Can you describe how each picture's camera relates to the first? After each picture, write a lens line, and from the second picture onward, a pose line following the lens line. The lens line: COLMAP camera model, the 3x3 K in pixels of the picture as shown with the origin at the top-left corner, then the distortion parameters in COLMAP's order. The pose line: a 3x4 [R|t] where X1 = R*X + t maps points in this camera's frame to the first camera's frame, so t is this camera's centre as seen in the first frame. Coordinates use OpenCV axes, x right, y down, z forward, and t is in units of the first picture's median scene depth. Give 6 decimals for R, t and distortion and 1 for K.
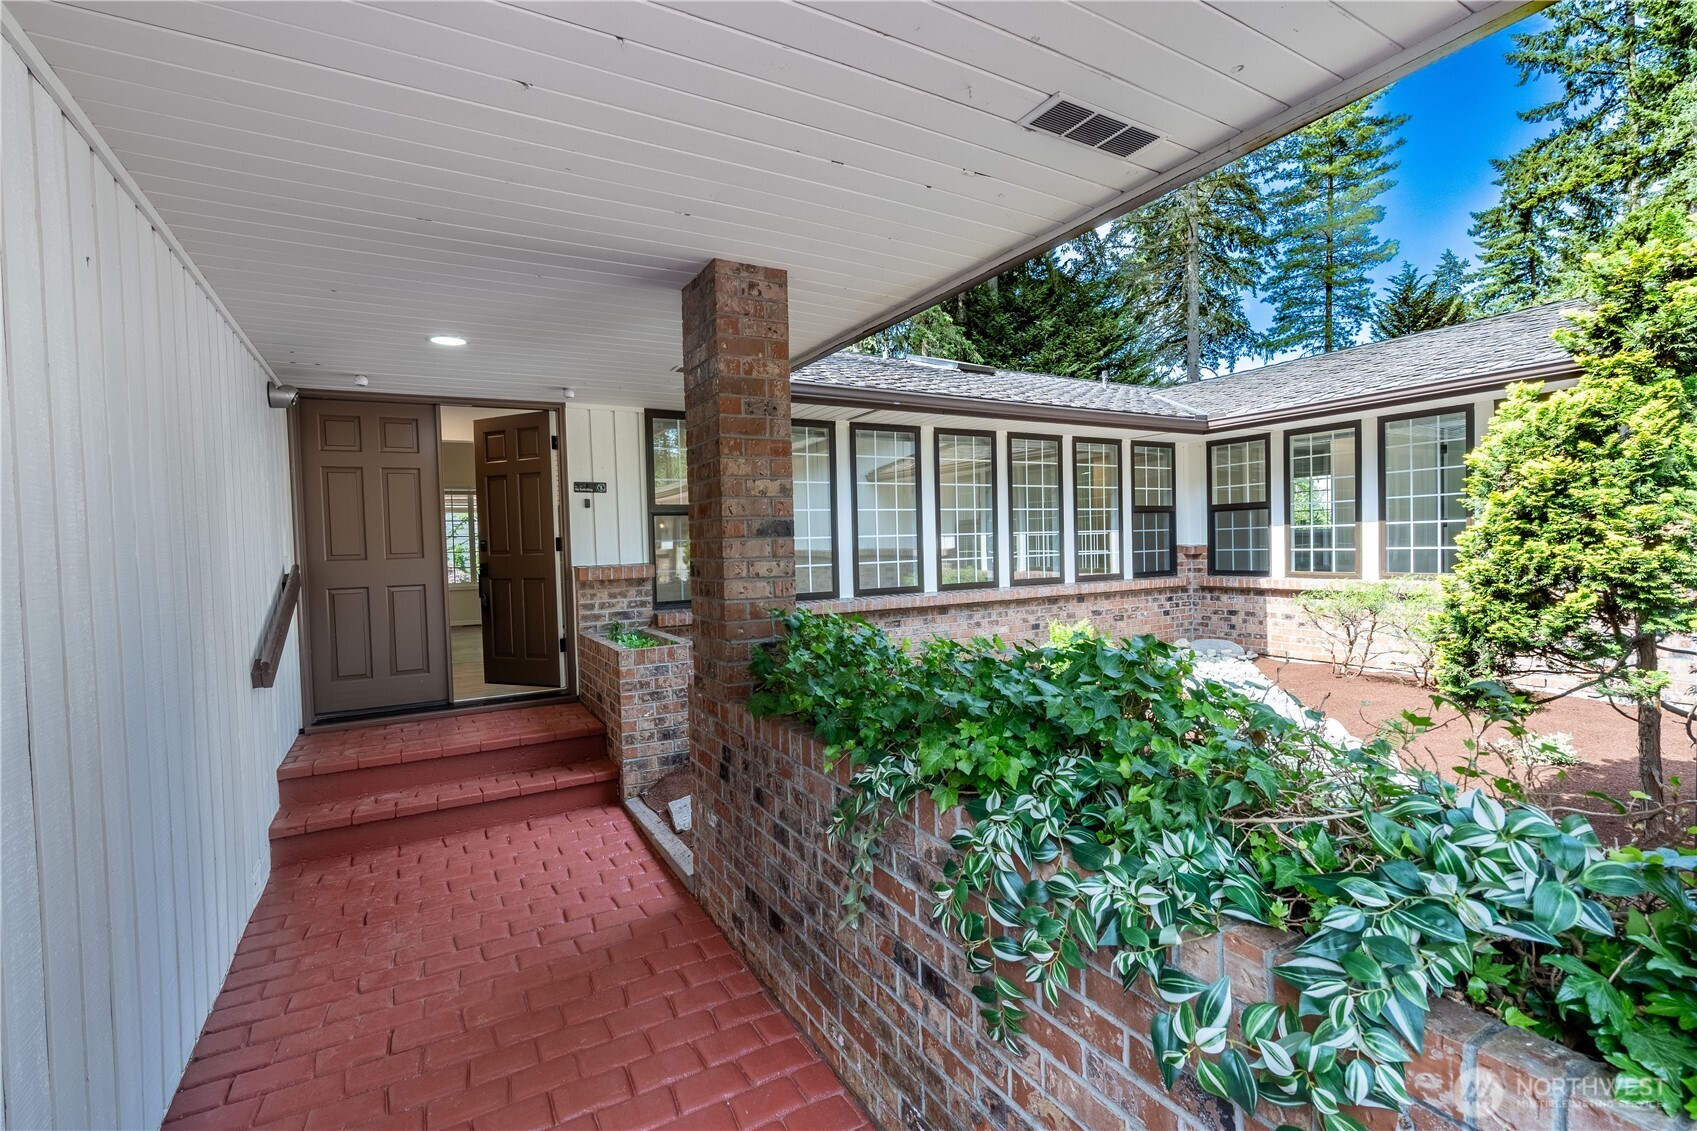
lens RADIAL K [[768.7, 0, 841.8], [0, 768.7, 565.4], [0, 0, 1]] dist [-0.001211, -0.000494]
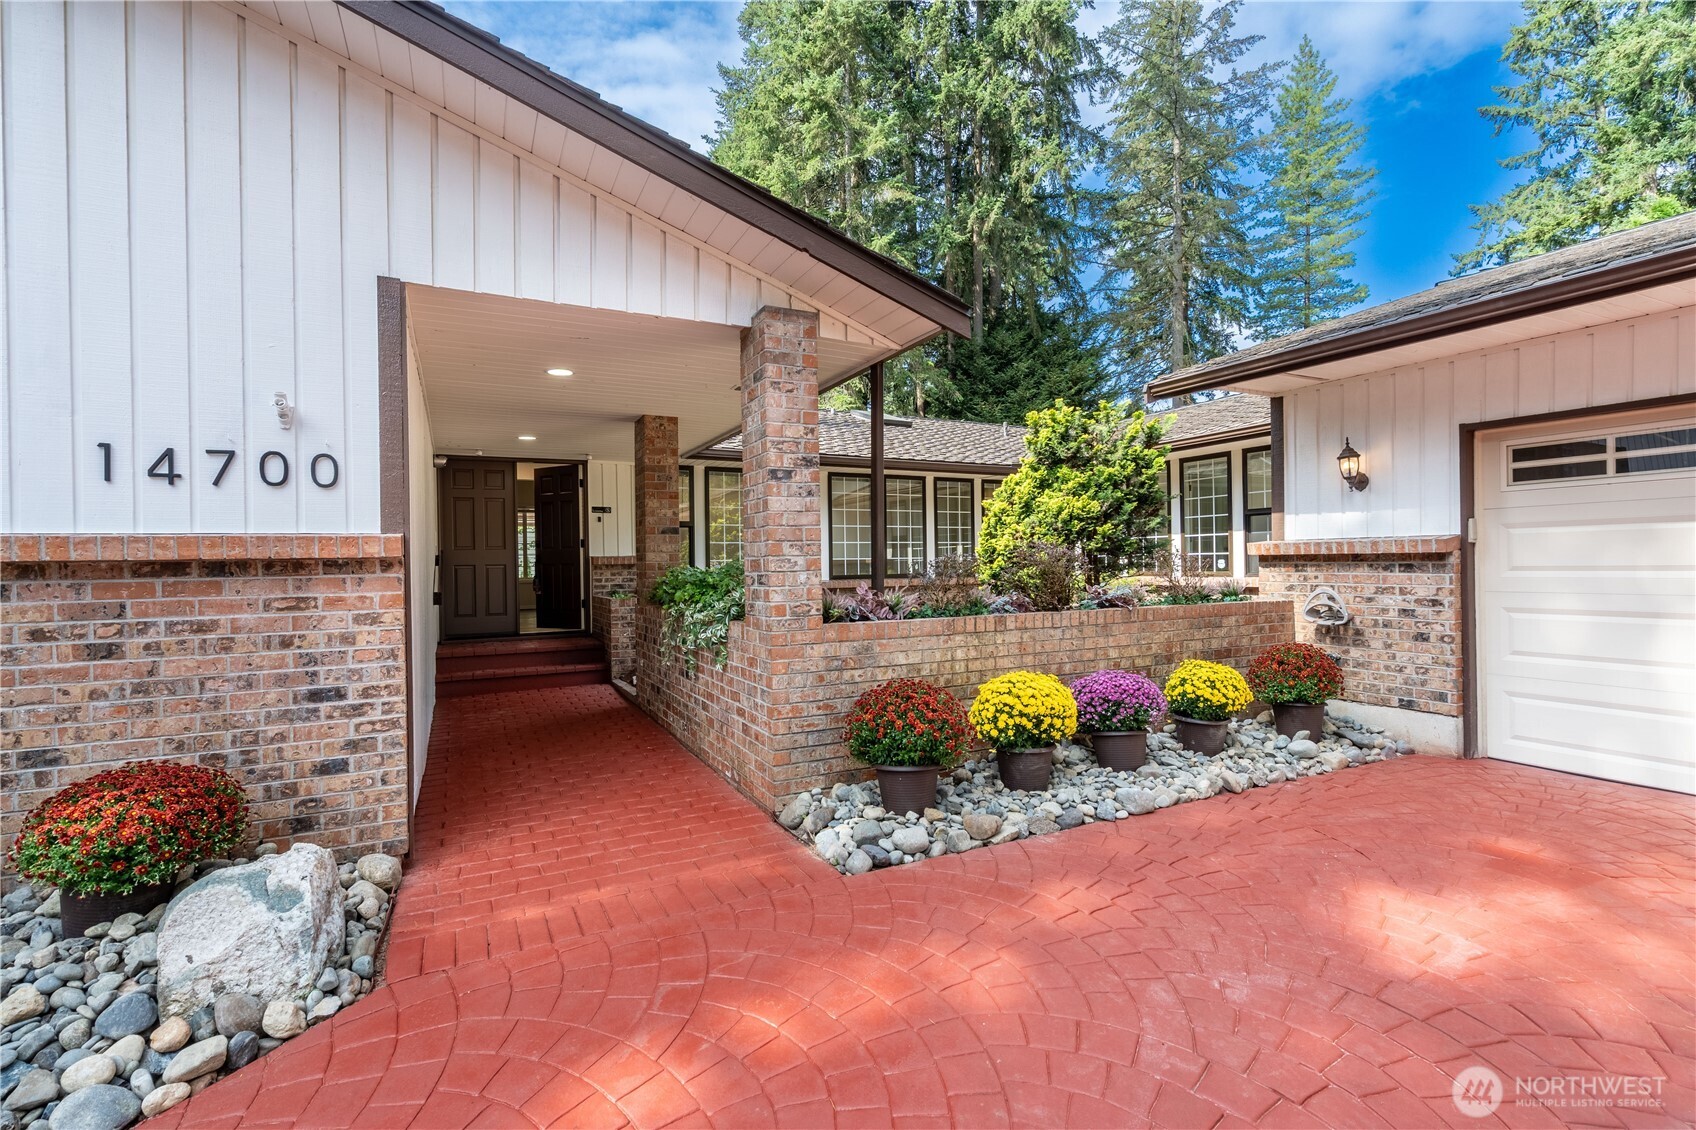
lens RADIAL K [[768.2, 0, 842.6], [0, 768.2, 562.4], [0, 0, 1]] dist [-0.001211, -0.000494]
pose [[0.998931, 0.012279, -0.044572, 0.267970], [-0.013590, 0.999480, -0.029229, 0.053831], [0.044190, 0.029803, 0.998578, -0.632198]]
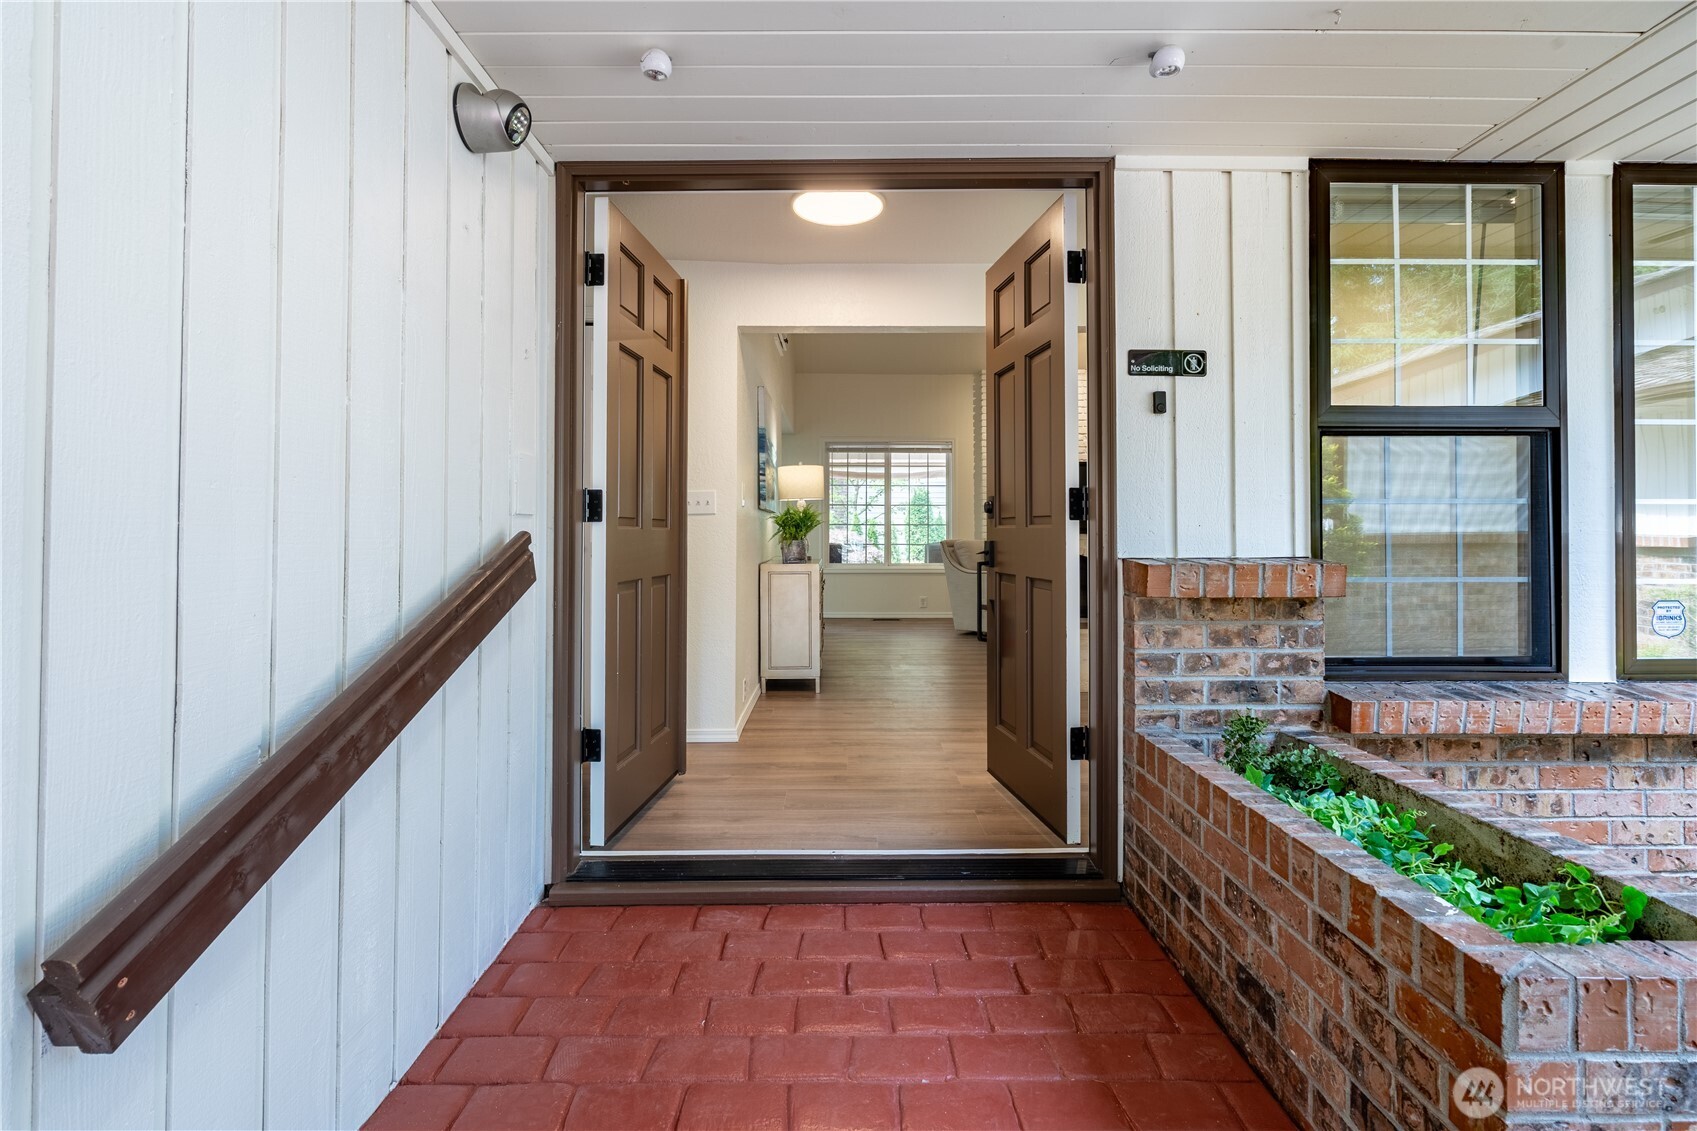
lens RADIAL K [[768.7, 0, 853.0], [0, 768.7, 558.3], [0, 0, 1]] dist [-0.001211, -0.000494]
pose [[0.864562, 0.019620, -0.502144, -0.257777], [-0.032900, 0.999304, -0.017599, 0.011660], [0.501449, 0.031736, 0.864605, 0.558428]]
